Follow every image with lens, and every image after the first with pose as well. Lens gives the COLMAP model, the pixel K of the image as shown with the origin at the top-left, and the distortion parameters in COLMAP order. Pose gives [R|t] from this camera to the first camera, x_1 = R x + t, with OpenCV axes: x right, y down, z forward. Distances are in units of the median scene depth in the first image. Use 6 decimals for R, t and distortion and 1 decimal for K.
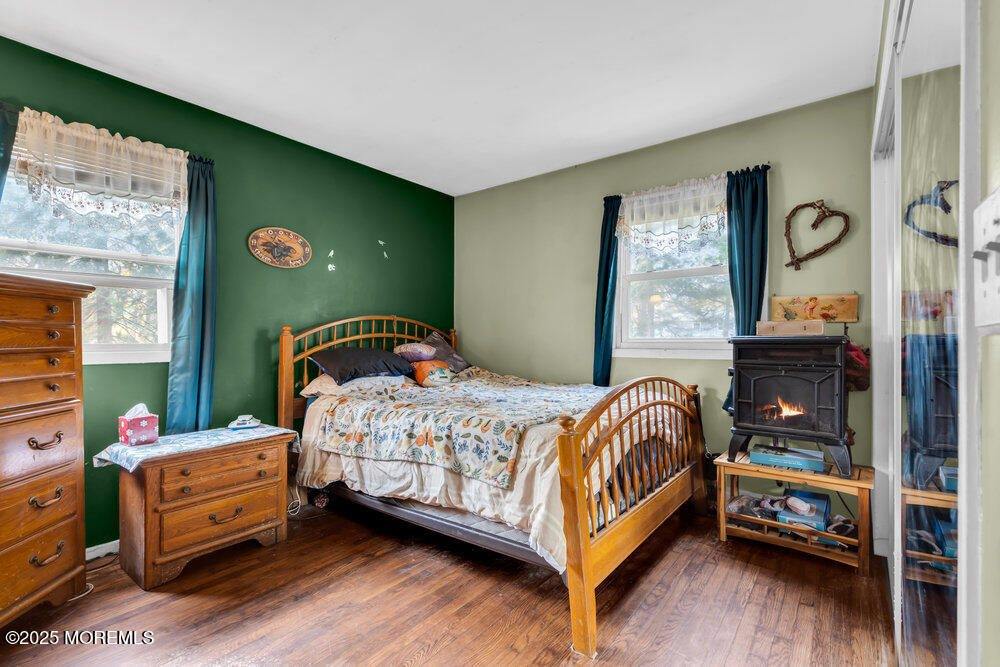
lens RADIAL K [[455.0, 0, 500.0], [0, 455.0, 333.5], [0, 0, 1]] dist [0.000140, 0.000365]
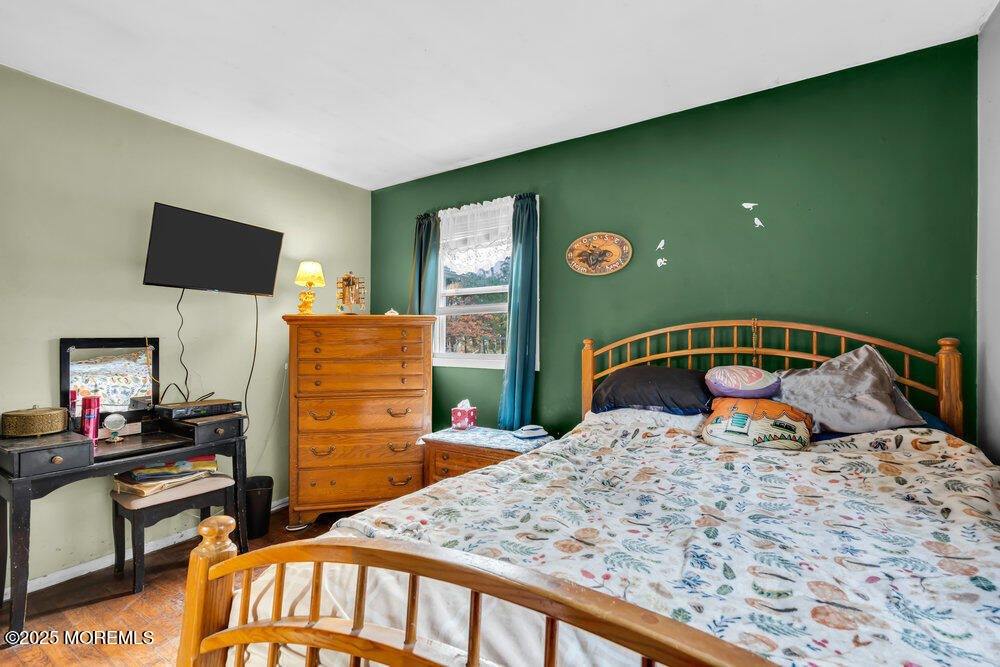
lens RADIAL K [[447.2, 0, 500.0], [0, 447.2, 333.5], [0, 0, 1]] dist [-0.000180, 0.000095]
pose [[0.101538, -0.006396, -0.994811, 0.401223], [0.013152, 0.999901, -0.005086, -0.024546], [0.994745, -0.012567, 0.101612, 0.707679]]
